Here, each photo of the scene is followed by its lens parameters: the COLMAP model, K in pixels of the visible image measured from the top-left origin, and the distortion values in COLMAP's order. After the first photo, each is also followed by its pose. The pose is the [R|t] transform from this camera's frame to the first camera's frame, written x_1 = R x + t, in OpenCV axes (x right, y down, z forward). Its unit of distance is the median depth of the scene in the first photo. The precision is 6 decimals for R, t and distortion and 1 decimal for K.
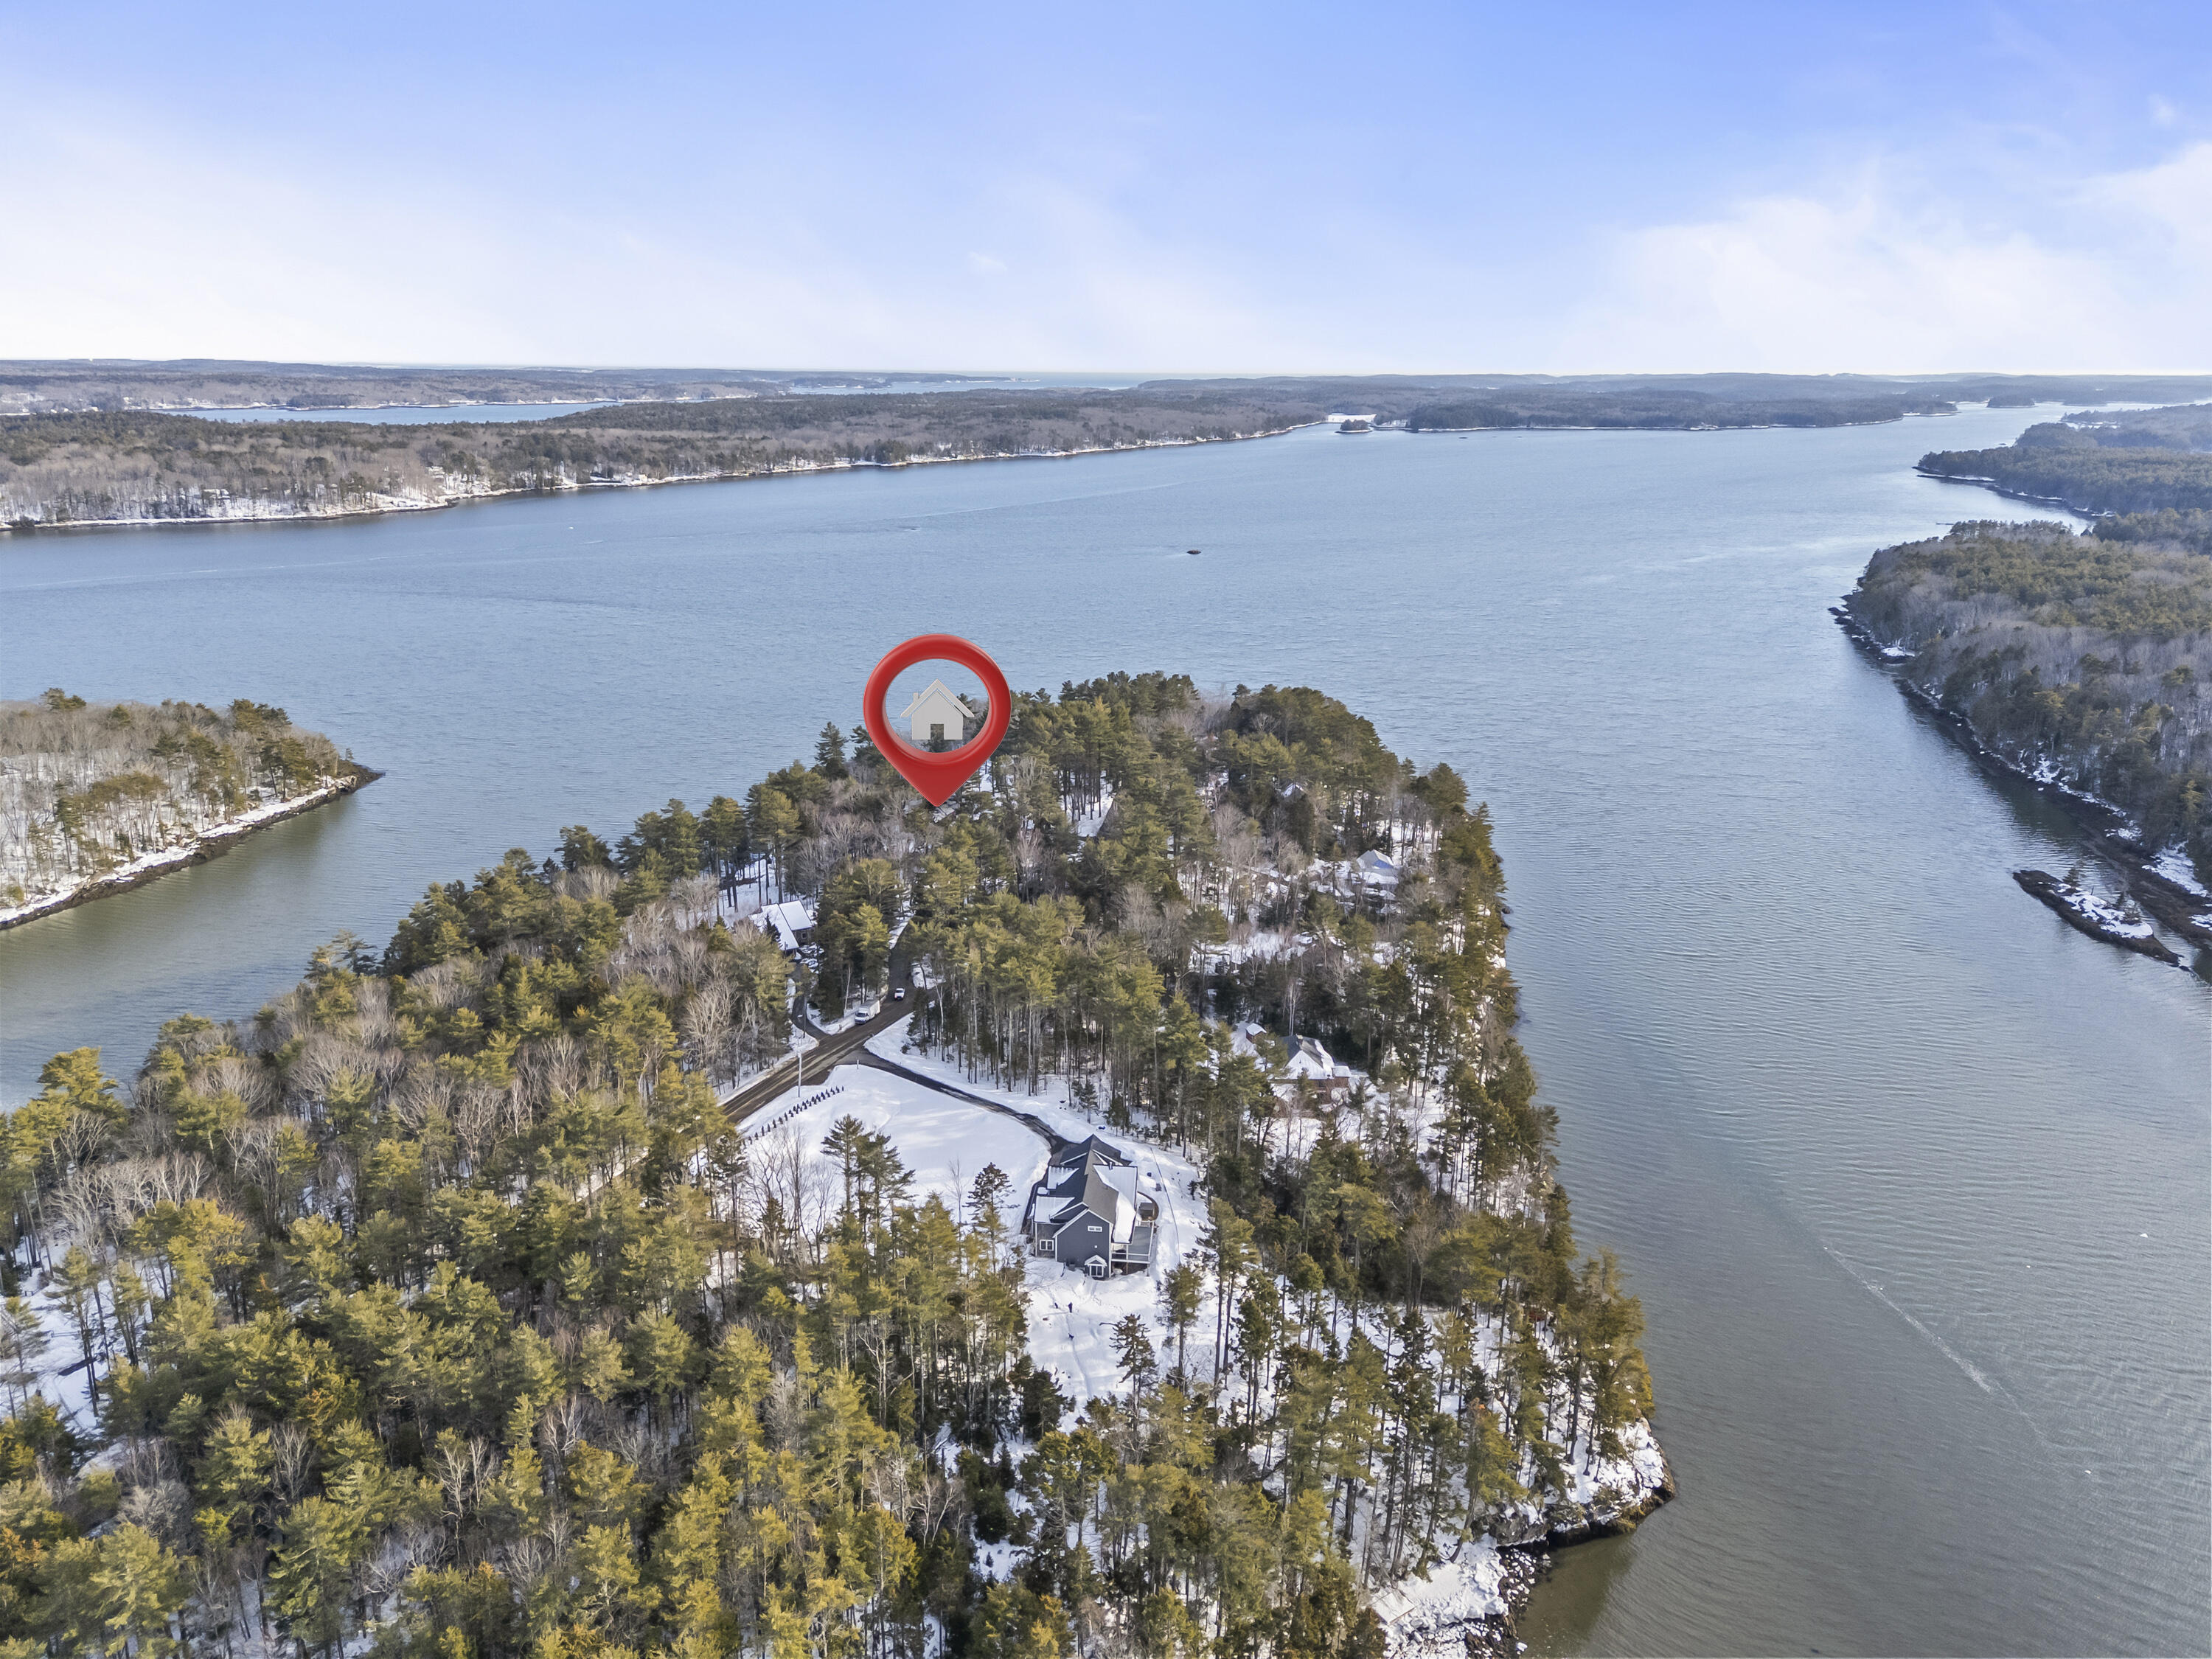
lens RADIAL K [[1620.4, 0, 1106.0], [0, 1620.4, 829.5], [0, 0, 1]] dist [0.054210, -0.047119]
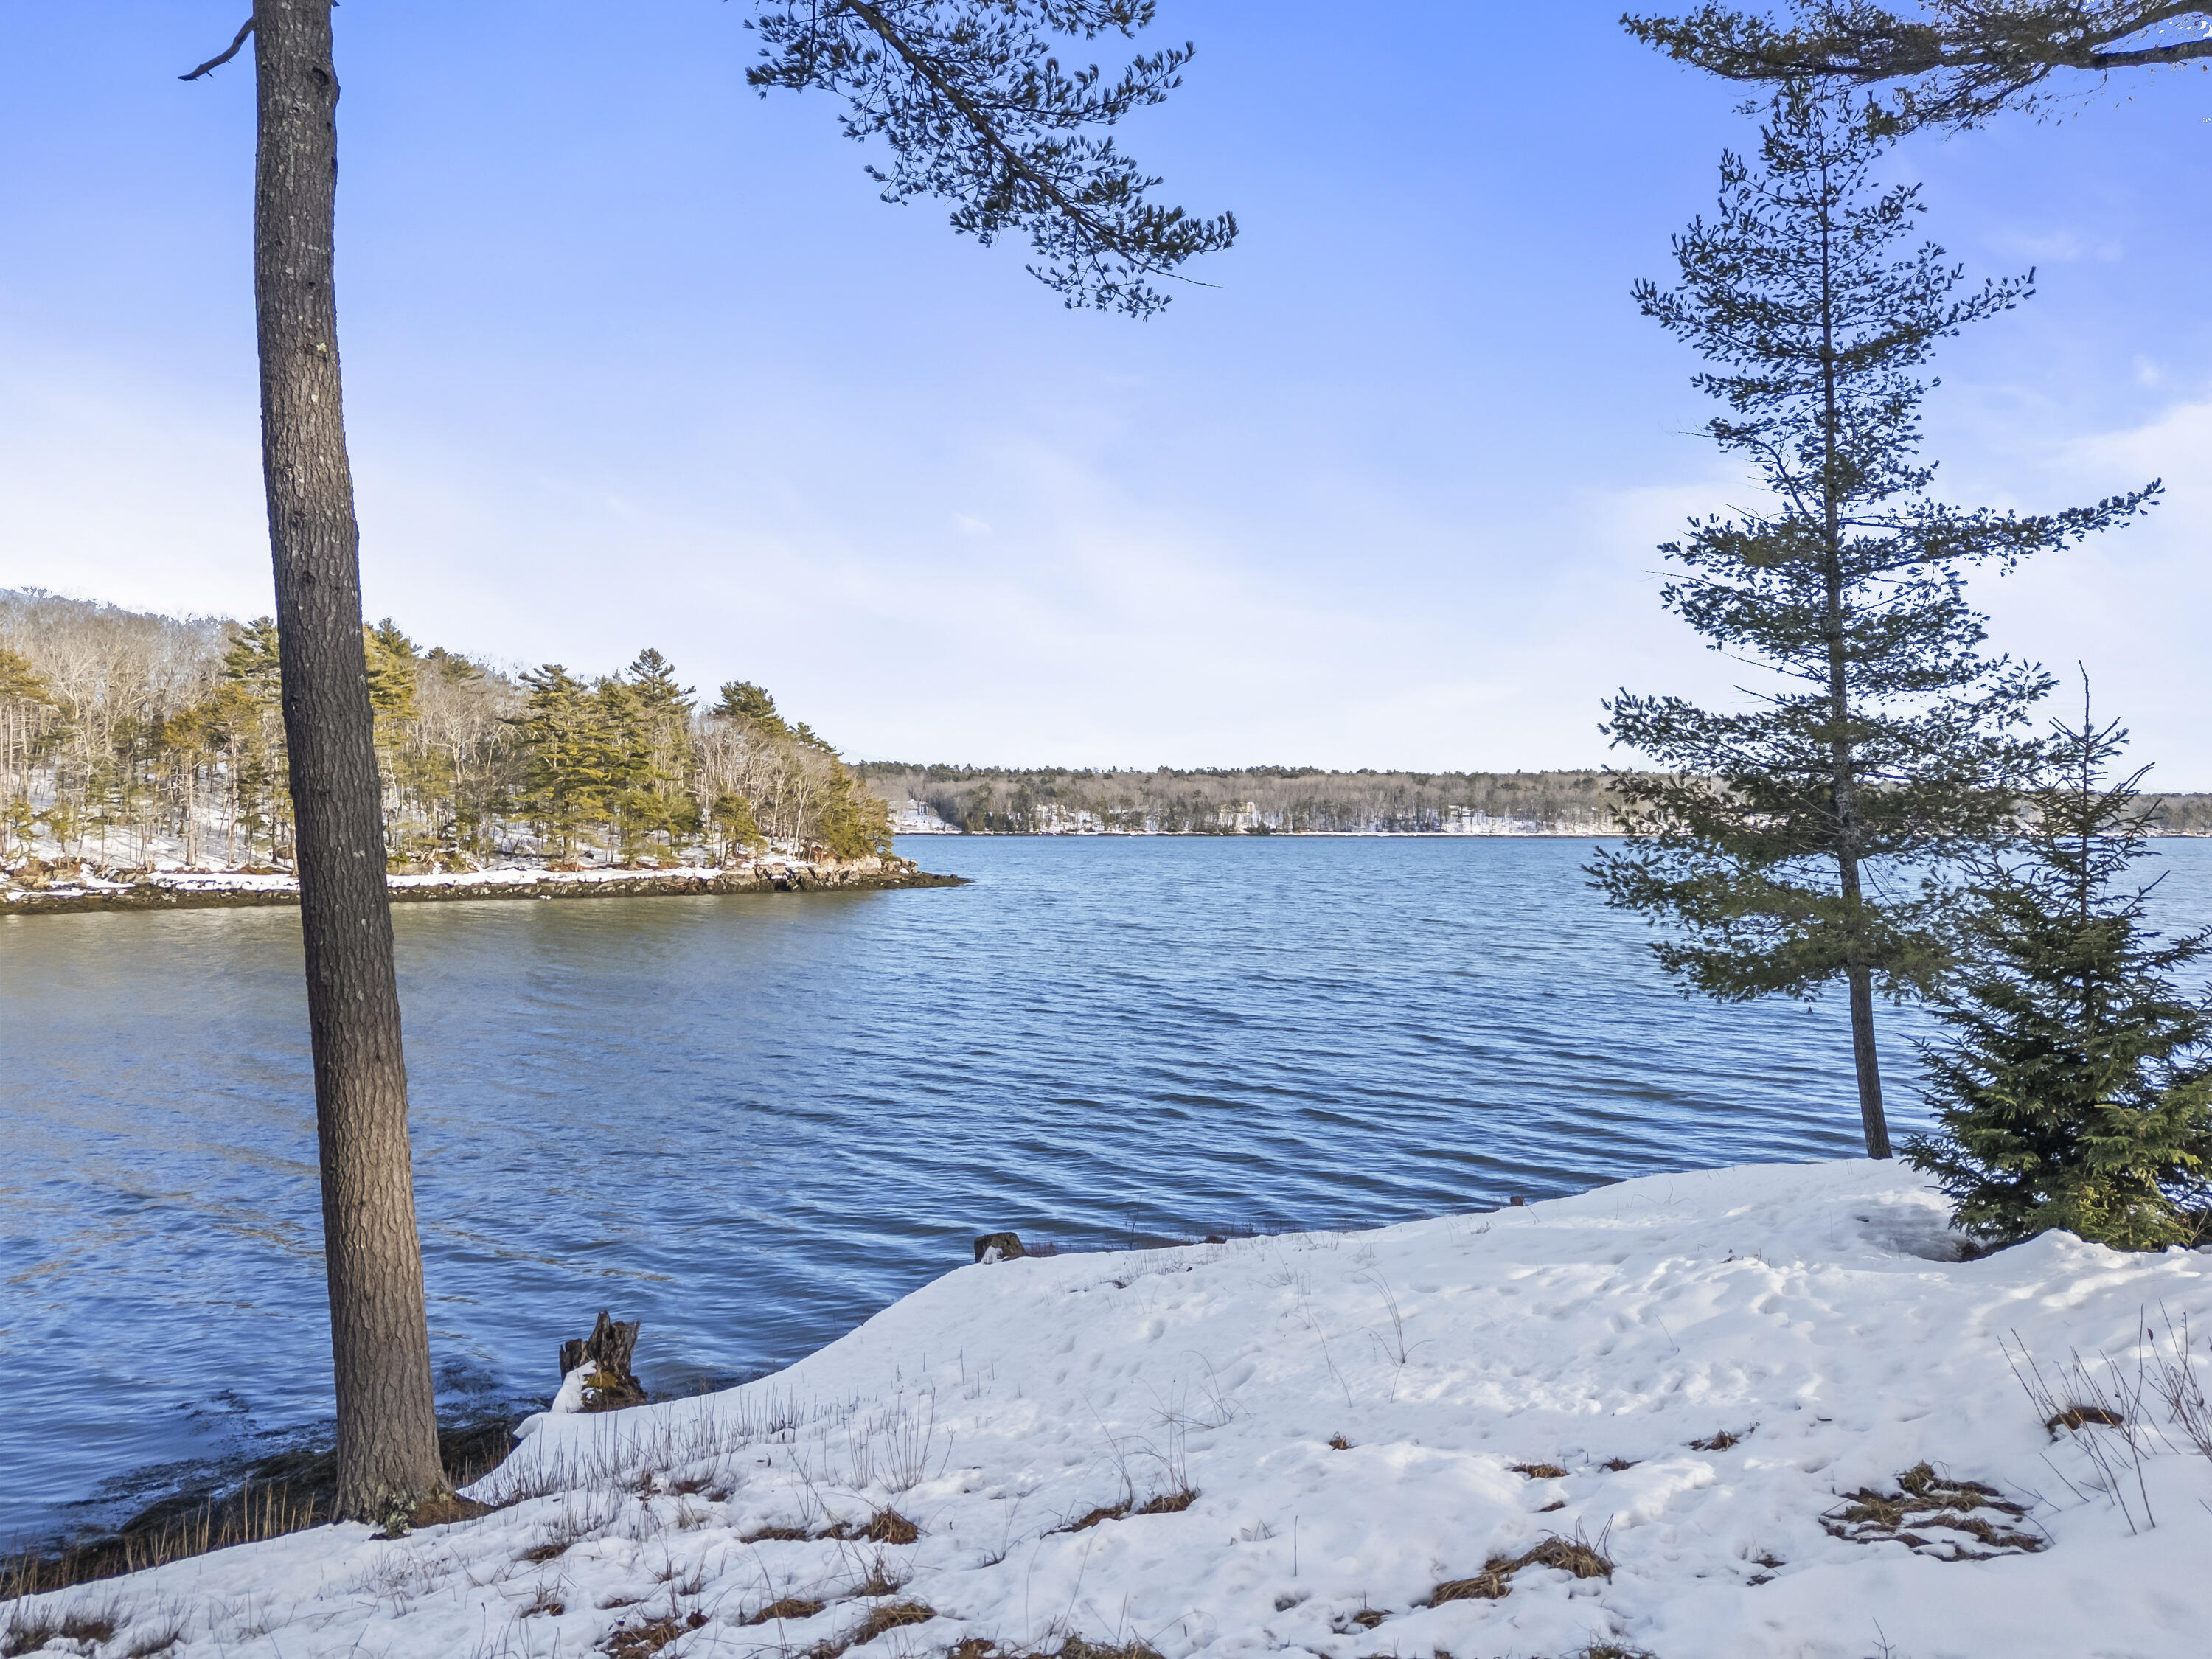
lens RADIAL K [[1602.0, 0, 1099.3], [0, 1602.0, 836.0], [0, 0, 1]] dist [0.143042, -0.214250]
pose [[0.693735, -0.000184, -0.720231, -0.051026], [-0.198970, 0.961034, -0.191895, 0.005598], [0.692202, 0.276429, 0.666666, 0.240863]]
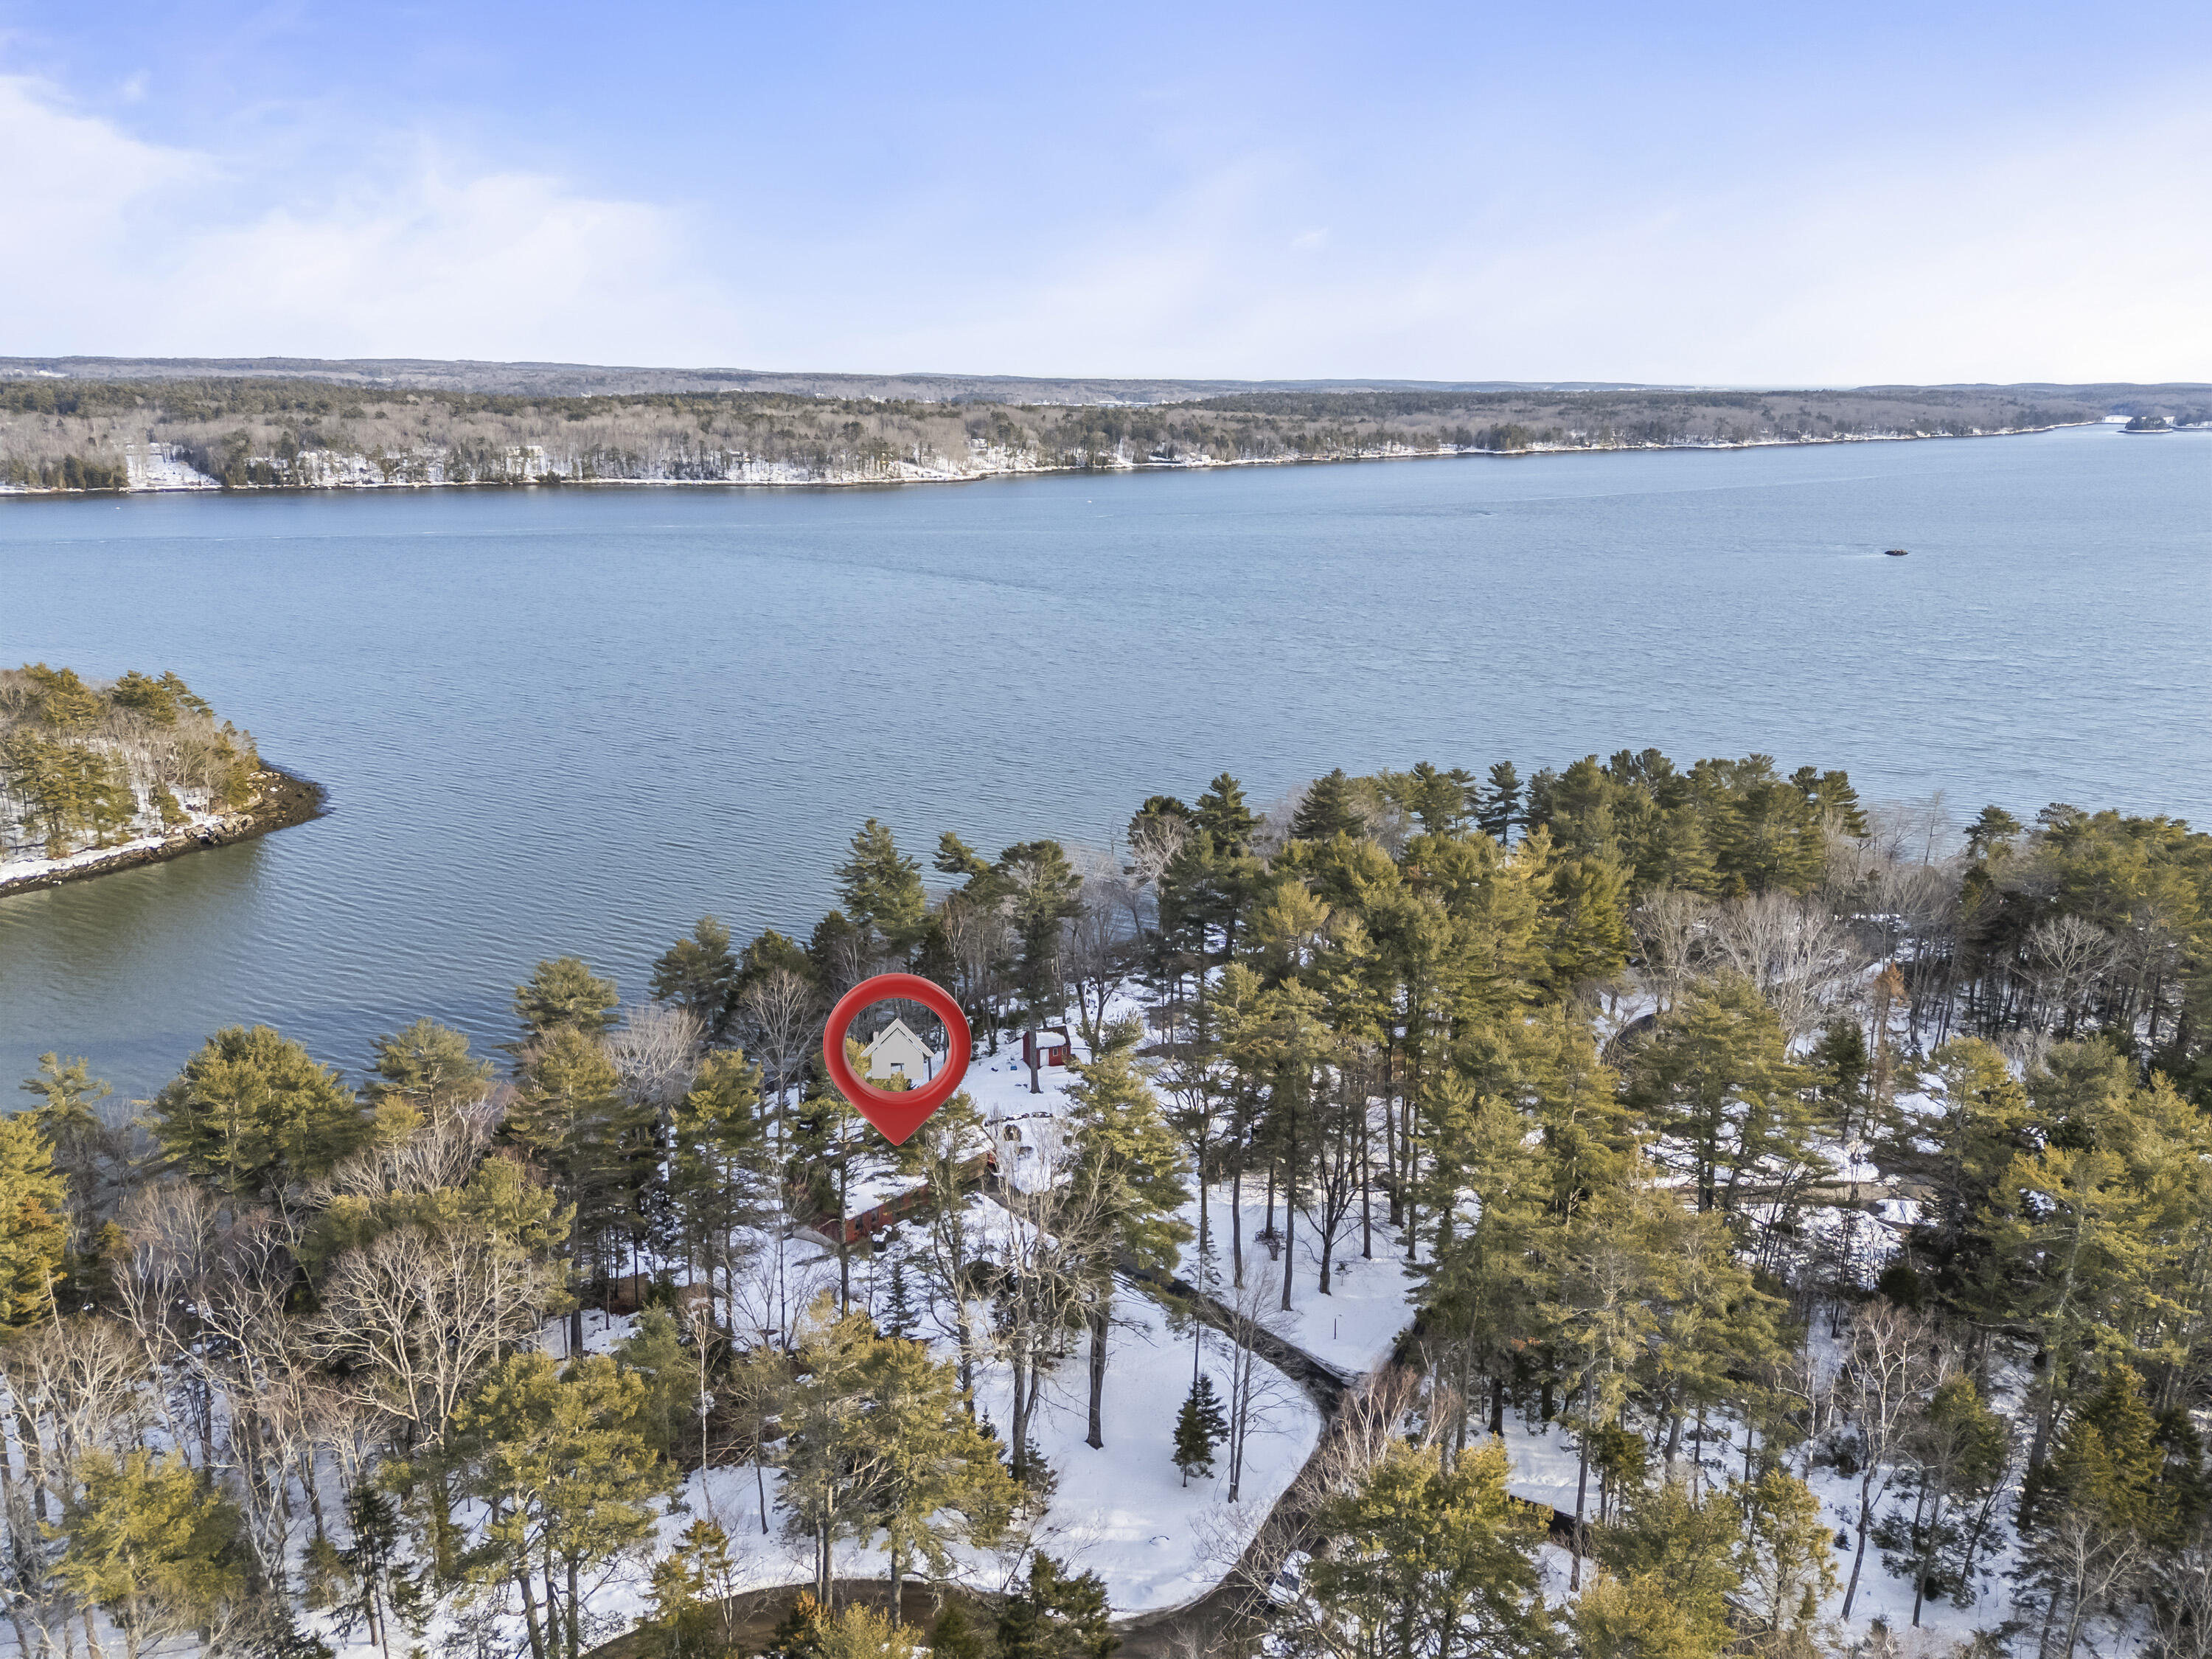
lens RADIAL K [[1613.9, 0, 1099.9], [0, 1613.9, 824.8], [0, 0, 1]] dist [0.080998, -0.065705]
pose [[0.922148, 0.103927, -0.372615, 0.010296], [-0.108435, 0.994064, 0.008903, -0.020232], [0.371328, 0.032195, 0.927943, 0.172172]]
